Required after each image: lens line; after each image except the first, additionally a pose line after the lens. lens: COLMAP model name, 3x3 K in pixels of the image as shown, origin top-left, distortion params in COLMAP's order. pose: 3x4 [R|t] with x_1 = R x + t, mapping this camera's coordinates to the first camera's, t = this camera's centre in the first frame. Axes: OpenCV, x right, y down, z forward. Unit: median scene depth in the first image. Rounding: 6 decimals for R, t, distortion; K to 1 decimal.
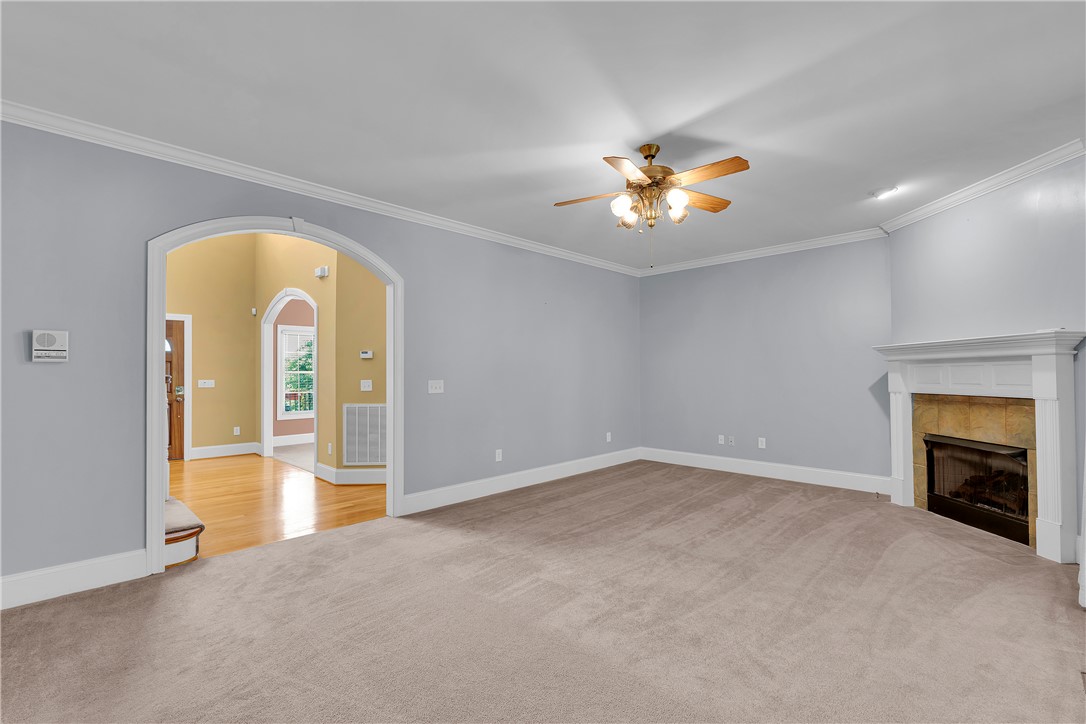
lens RADIAL K [[469.7, 0, 543.0], [0, 469.7, 362.0], [0, 0, 1]] dist [-0.000990, -0.000151]
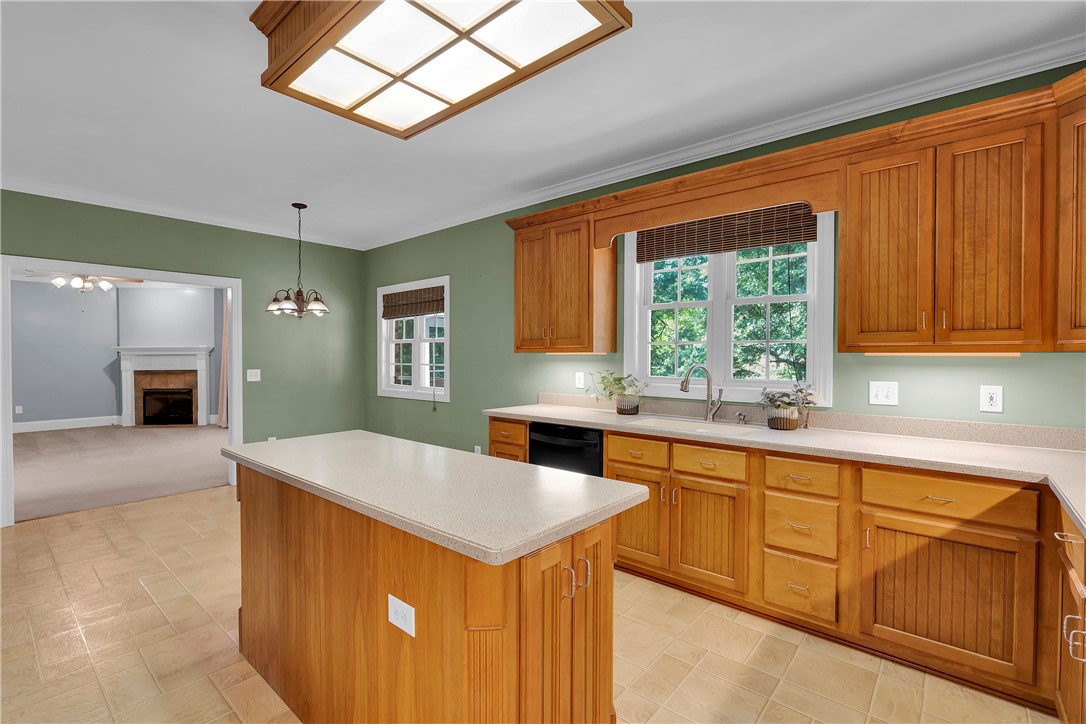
lens RADIAL K [[484.6, 0, 551.3], [0, 484.6, 363.8], [0, 0, 1]] dist [-0.009498, -0.000096]
pose [[-0.111102, -0.014464, 0.993704, -1.651690], [-0.023905, 0.999644, 0.011878, -0.034680], [-0.993521, -0.022435, -0.111408, -0.627979]]
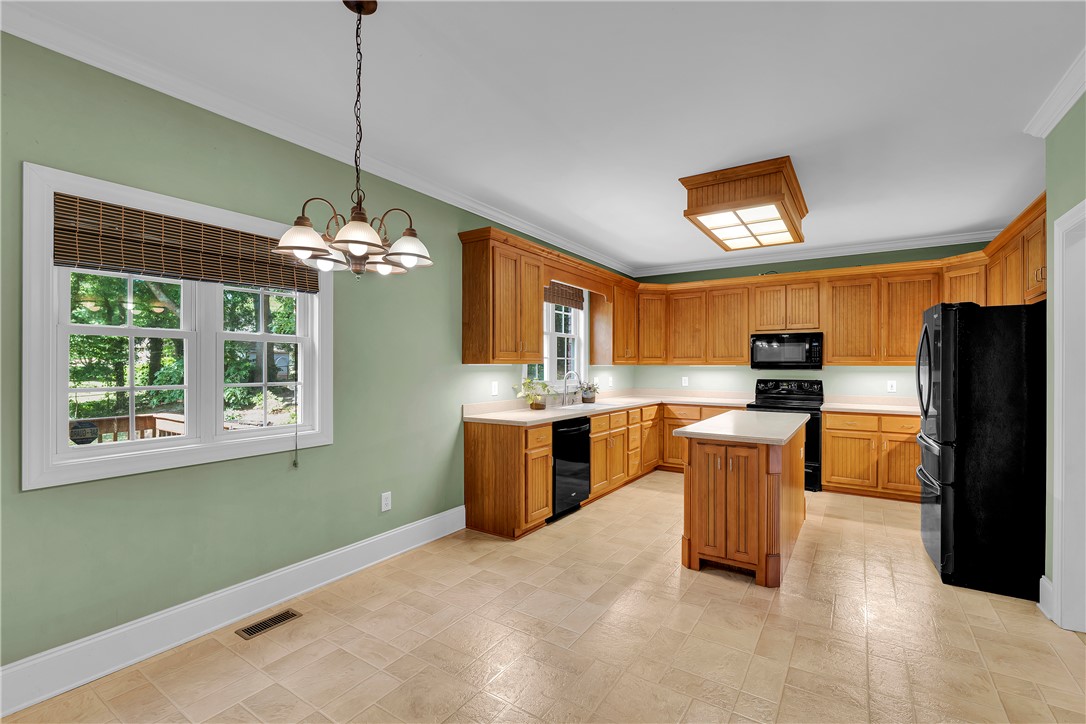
lens RADIAL K [[484.6, 0, 551.3], [0, 484.6, 363.8], [0, 0, 1]] dist [-0.009498, -0.000096]
pose [[-0.970371, 0.000236, -0.241618, -0.524095], [0.006877, 0.999621, -0.026645, -0.016608], [0.241521, -0.027517, -0.970005, 0.325256]]
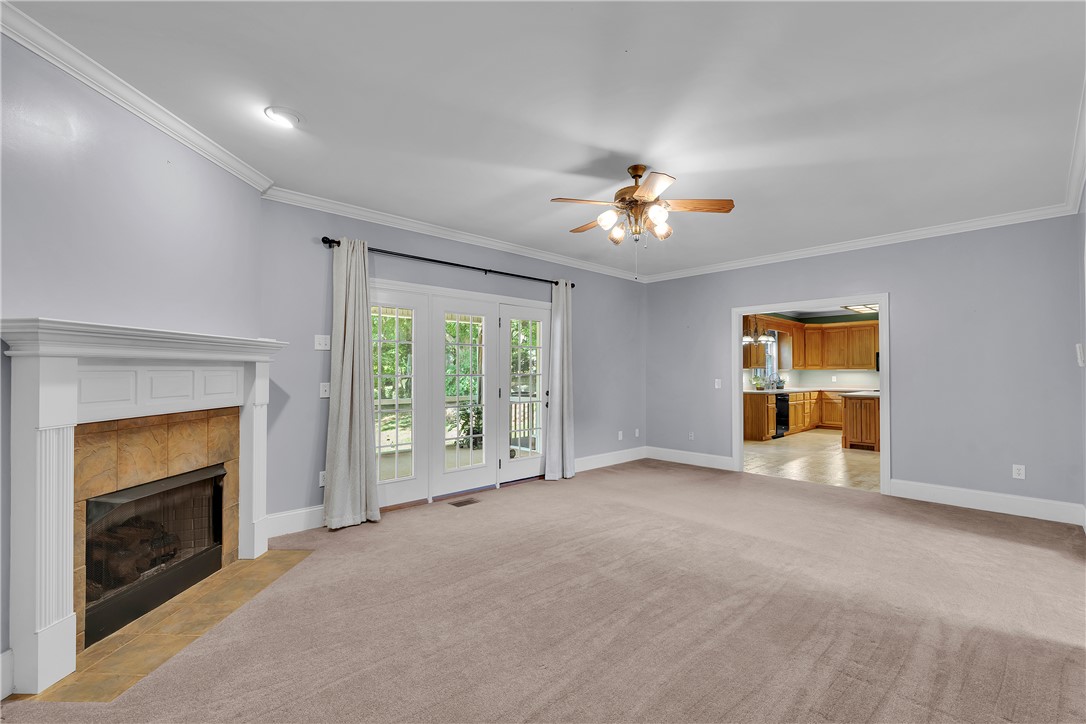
lens RADIAL K [[459.3, 0, 547.5], [0, 459.3, 365.5], [0, 0, 1]] dist [-0.008934, -0.000132]
pose [[-0.999936, 0.004503, 0.010408, 0.326771], [0.004070, 0.999143, -0.041202, 0.029372], [-0.010585, -0.041157, -0.999097, 1.597027]]
